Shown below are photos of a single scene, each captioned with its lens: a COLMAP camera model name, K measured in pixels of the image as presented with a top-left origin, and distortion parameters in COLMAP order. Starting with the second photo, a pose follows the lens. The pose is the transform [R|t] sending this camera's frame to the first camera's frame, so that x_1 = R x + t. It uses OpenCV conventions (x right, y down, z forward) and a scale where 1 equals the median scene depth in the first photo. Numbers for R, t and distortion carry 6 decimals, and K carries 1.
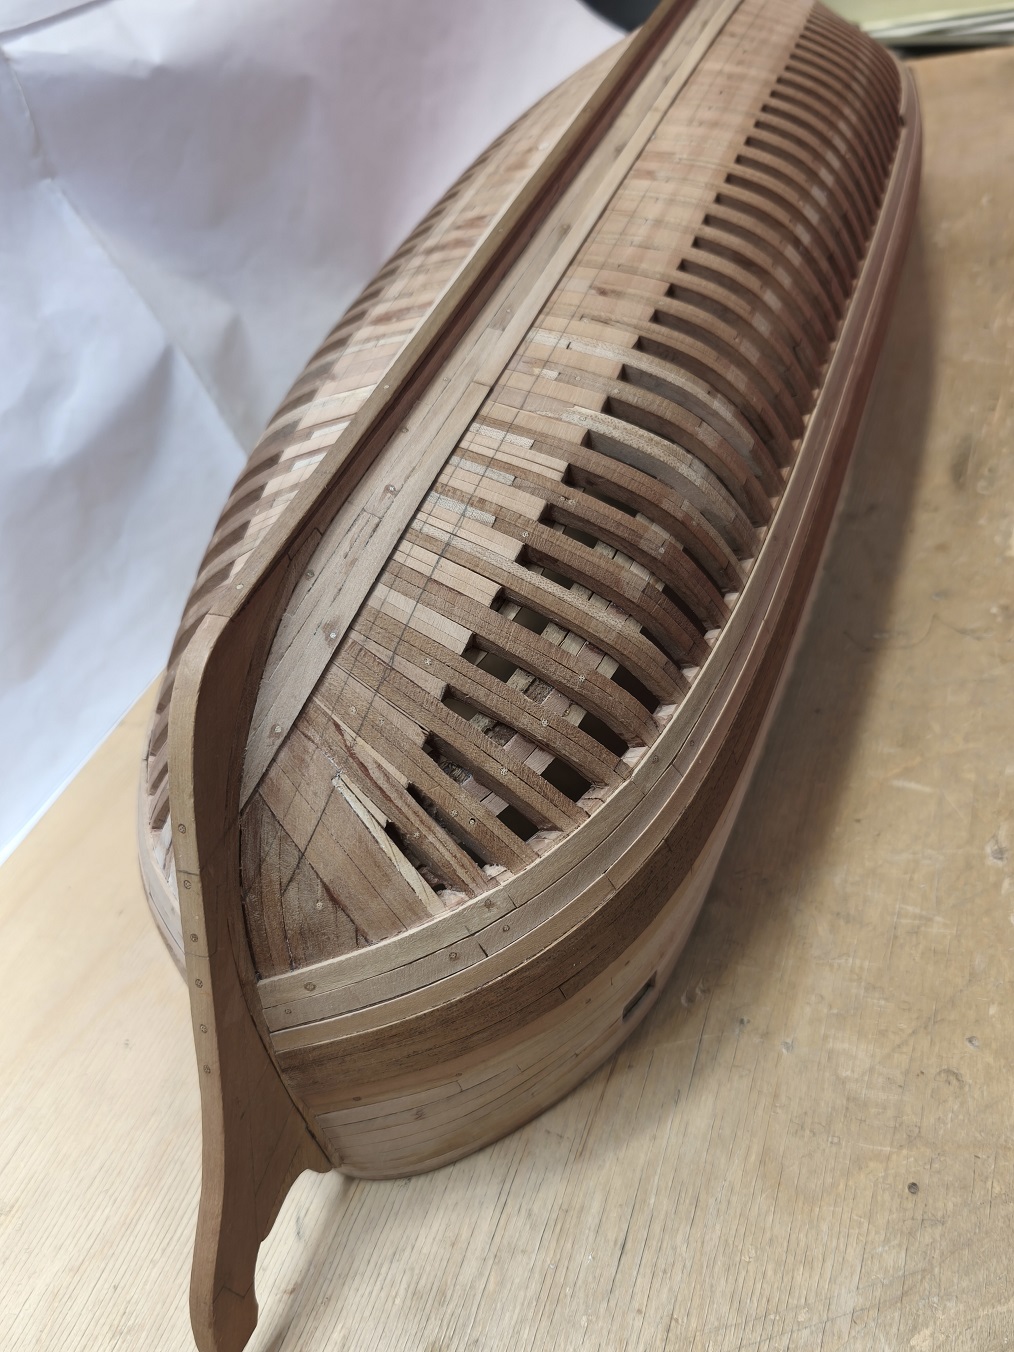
lens RADIAL K [[1109.0, 0, 508.0], [0, 1109.0, 657.1], [0, 0, 1]] dist [0.021287, 0.004399]
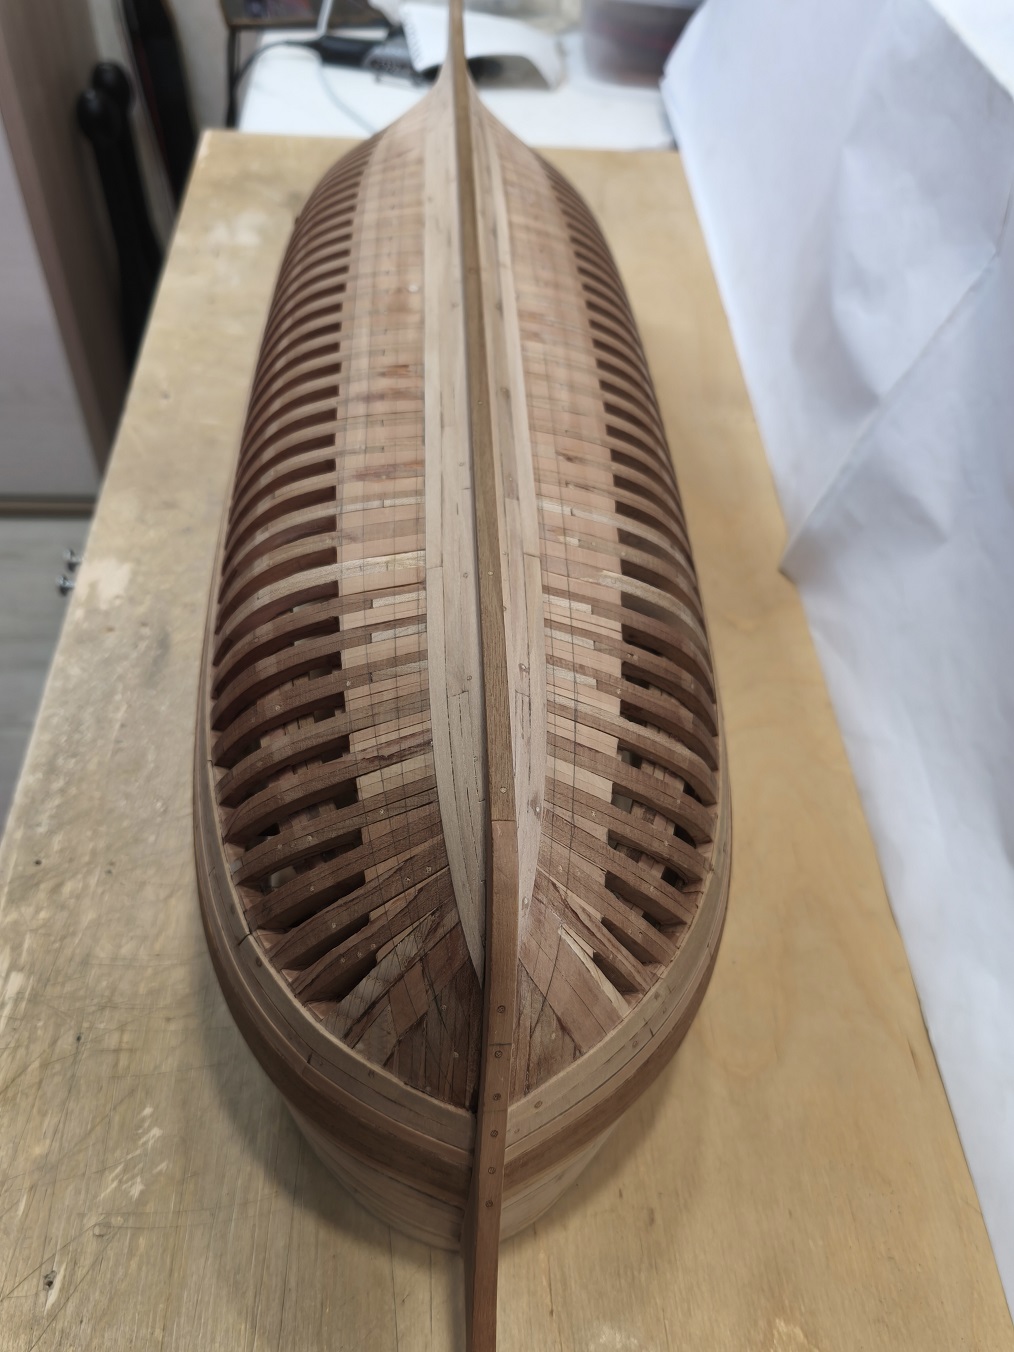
lens RADIAL K [[1109.0, 0, 508.0], [0, 1109.0, 657.1], [0, 0, 1]] dist [0.021287, 0.004399]
pose [[0.857356, -0.112495, 0.502281, -0.728540], [0.086954, 0.993454, 0.074079, -0.259298], [-0.507326, -0.019837, 0.861526, 0.006407]]
